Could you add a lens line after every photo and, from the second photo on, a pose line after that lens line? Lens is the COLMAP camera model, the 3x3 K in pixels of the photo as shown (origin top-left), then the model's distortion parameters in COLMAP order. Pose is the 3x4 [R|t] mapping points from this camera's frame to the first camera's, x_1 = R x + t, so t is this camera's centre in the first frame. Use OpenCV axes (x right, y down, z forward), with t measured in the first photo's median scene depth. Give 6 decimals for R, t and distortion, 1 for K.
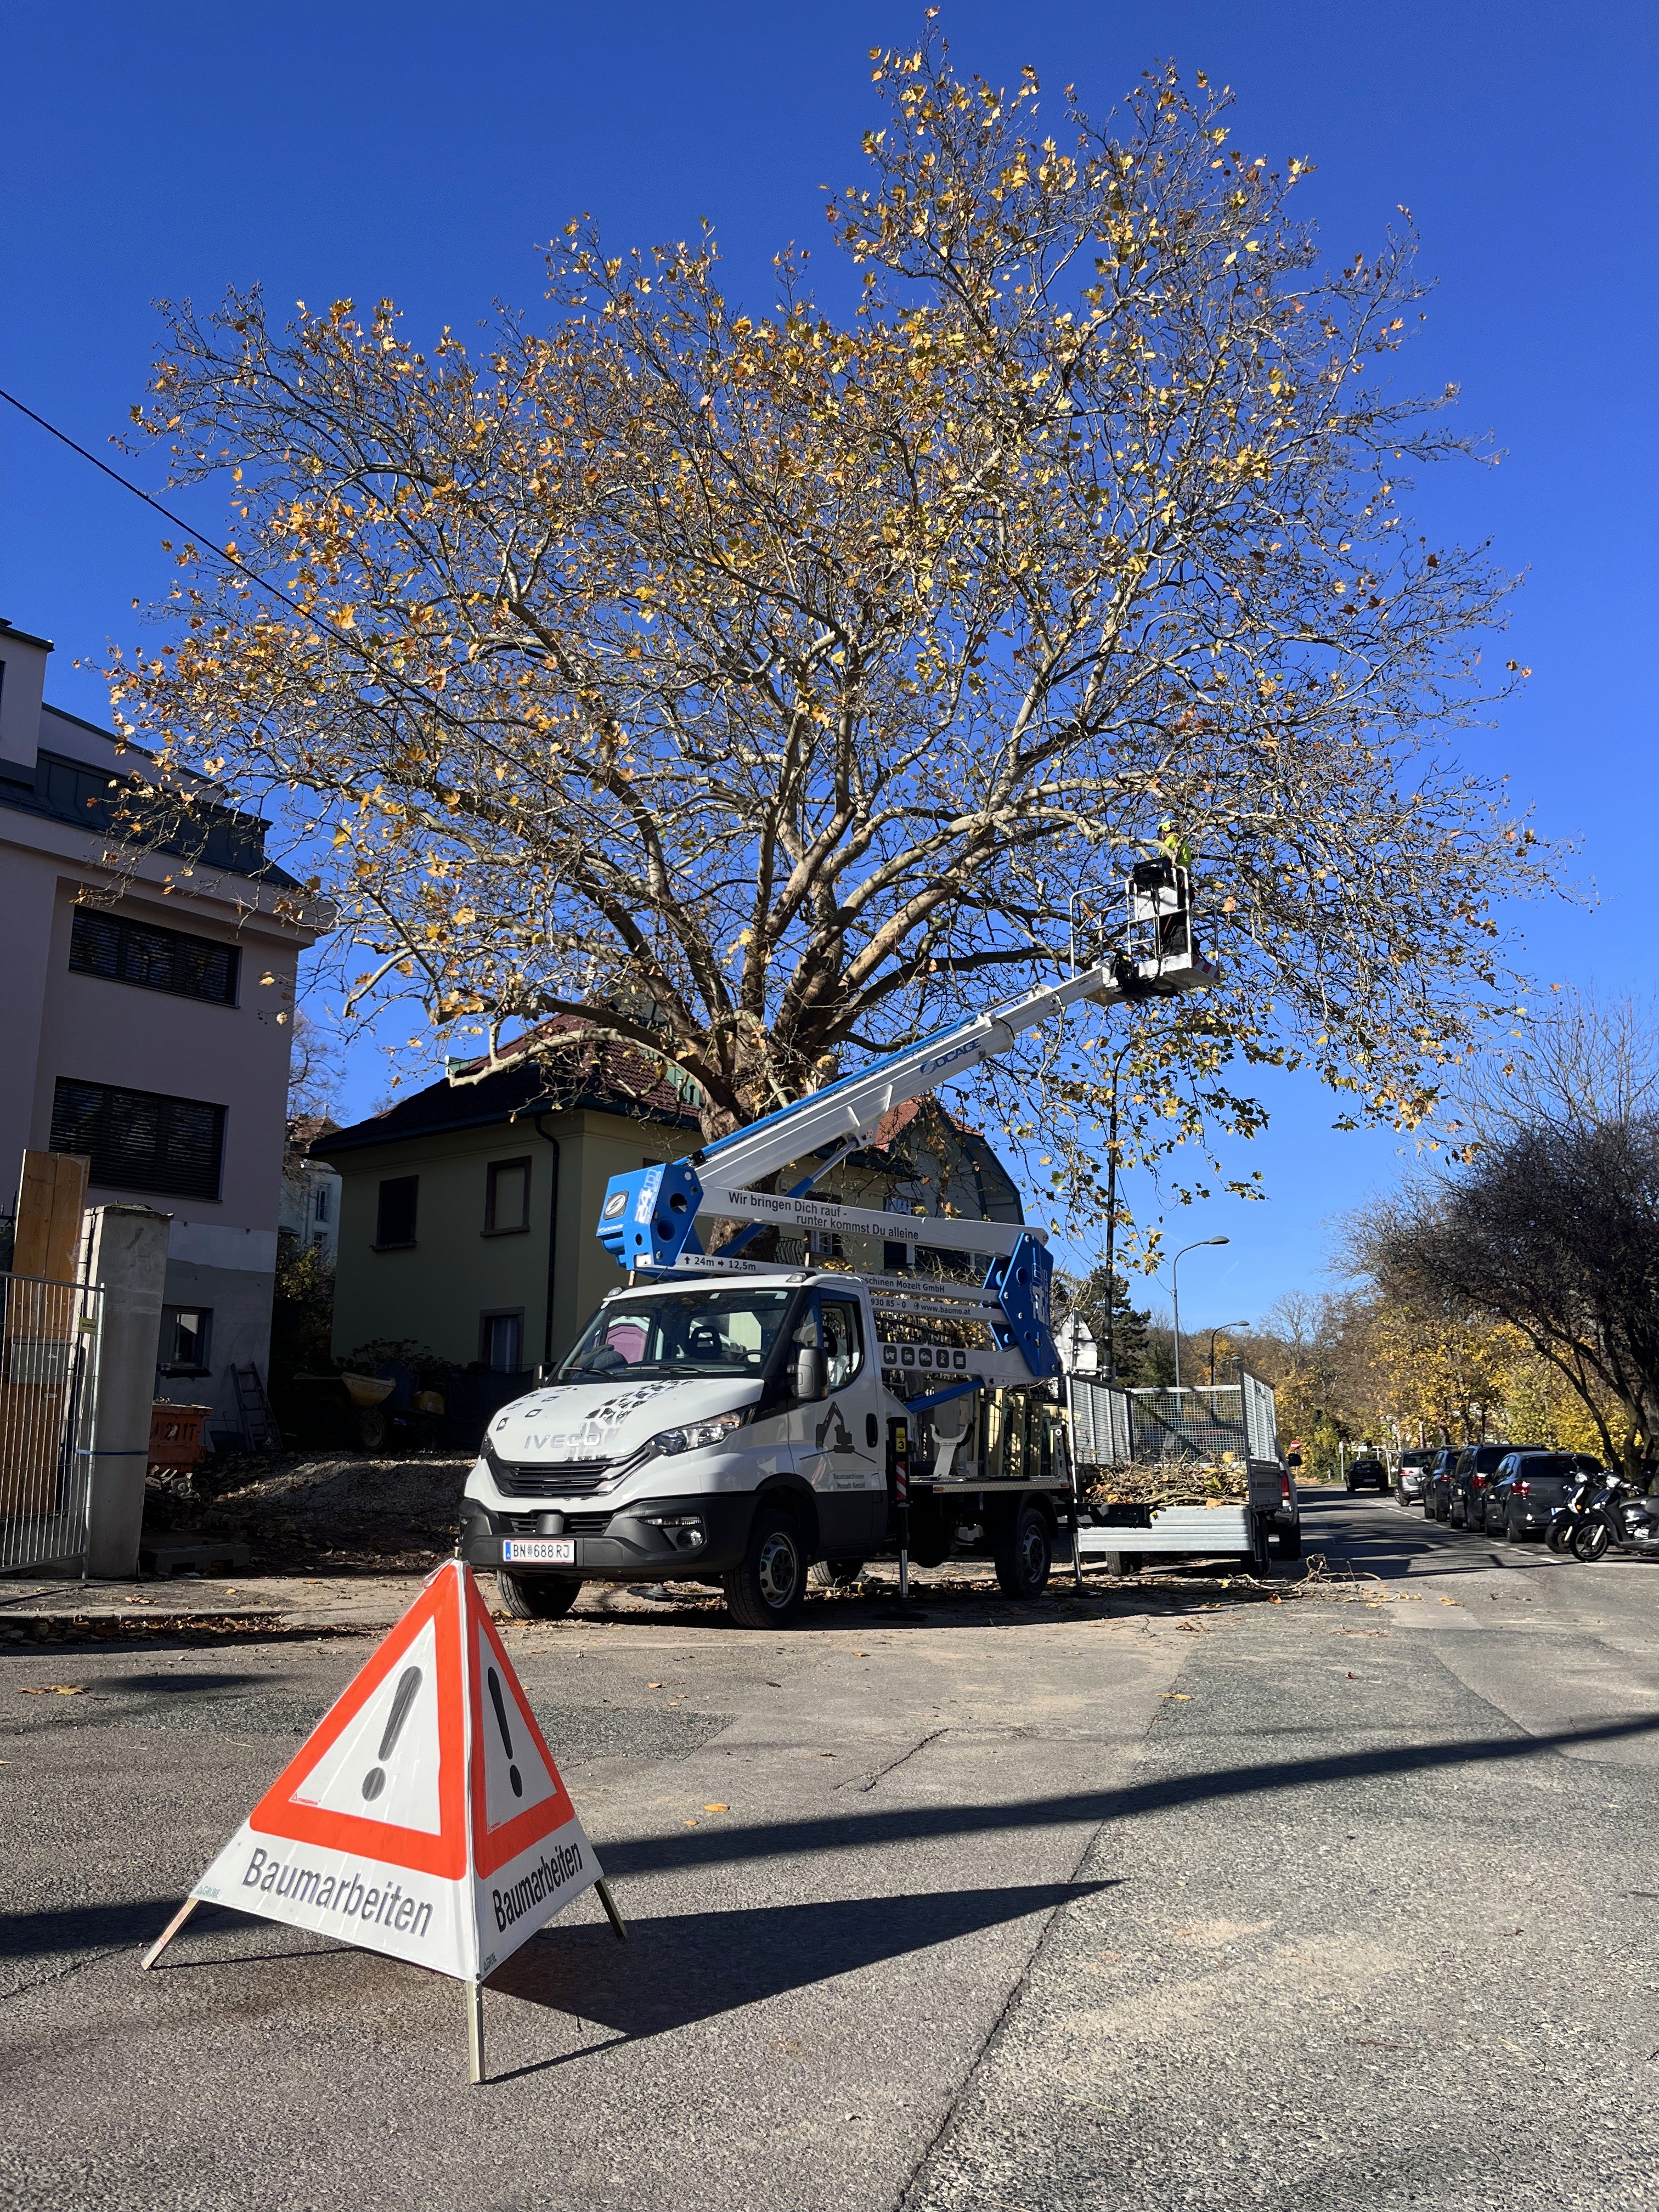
lens RADIAL K [[1707.8, 0, 829.5], [0, 1707.8, 1106.0], [0, 0, 1]] dist [0.003590, 0.001013]
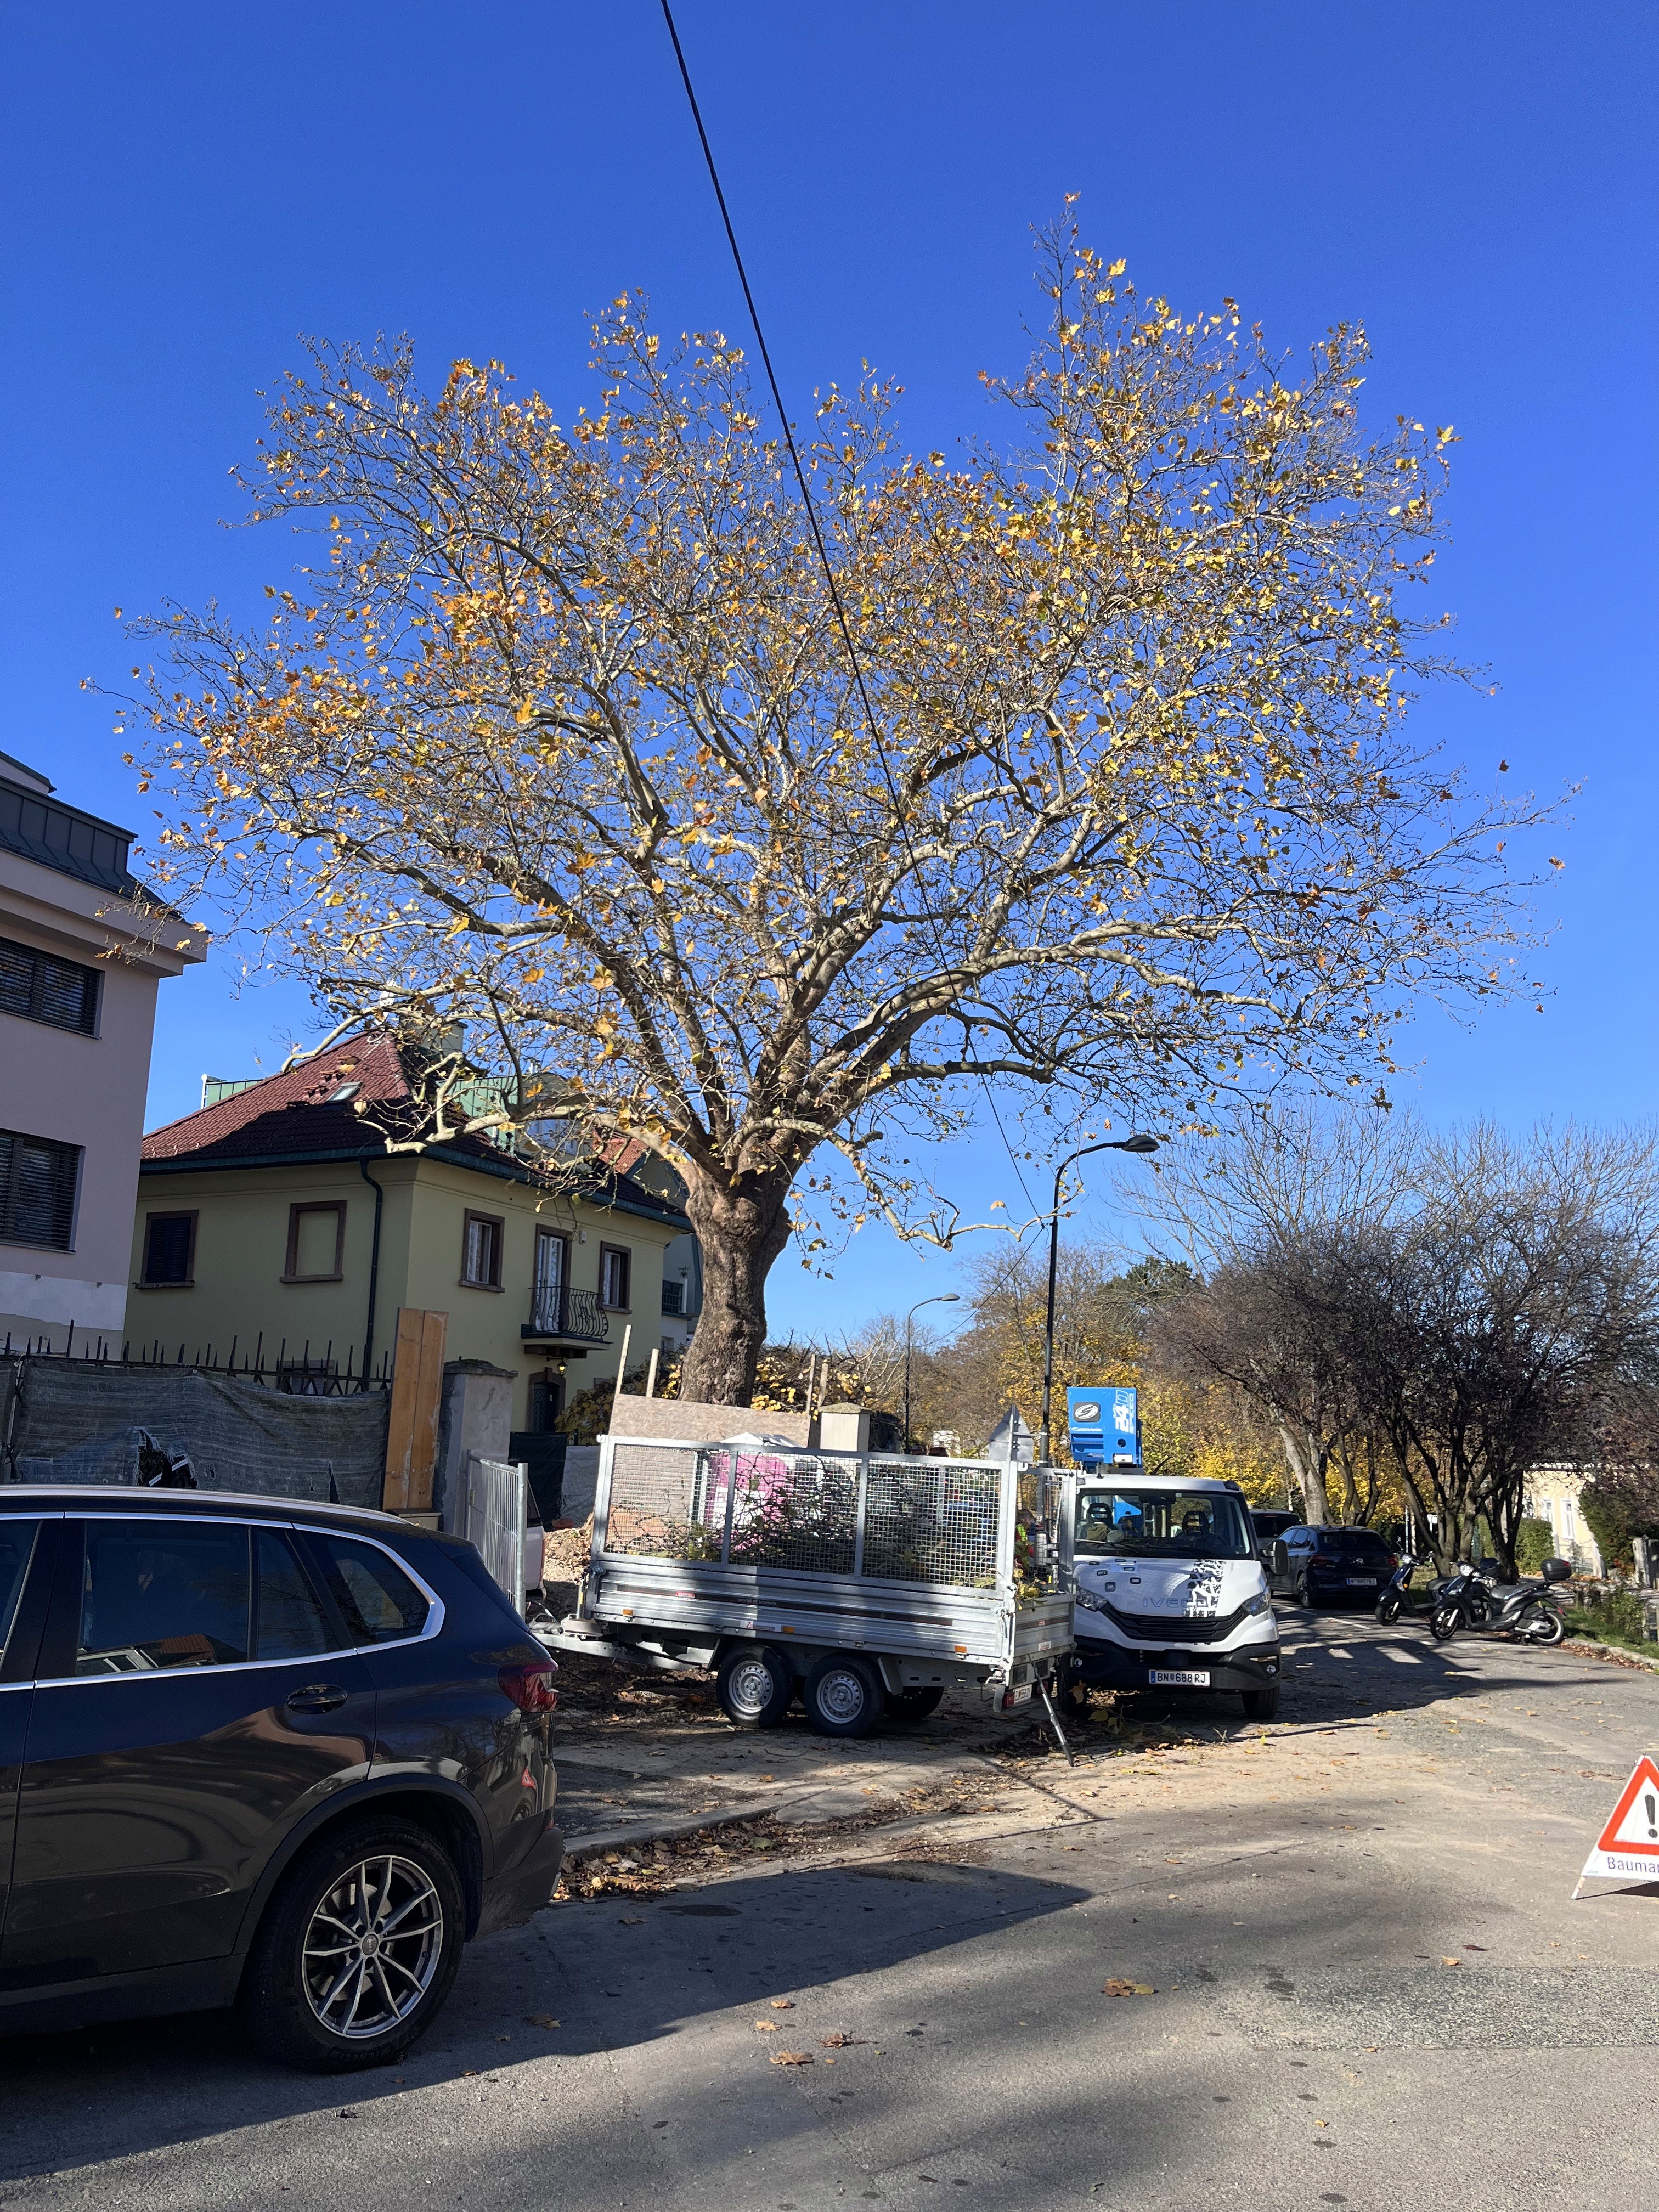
lens RADIAL K [[1707.8, 0, 829.5], [0, 1707.8, 1106.0], [0, 0, 1]] dist [0.003590, 0.001013]
pose [[0.961353, 0.068405, 0.266685, -0.207576], [-0.068084, 0.997625, -0.010460, -0.038005], [-0.266767, -0.008101, 0.963727, 0.010953]]
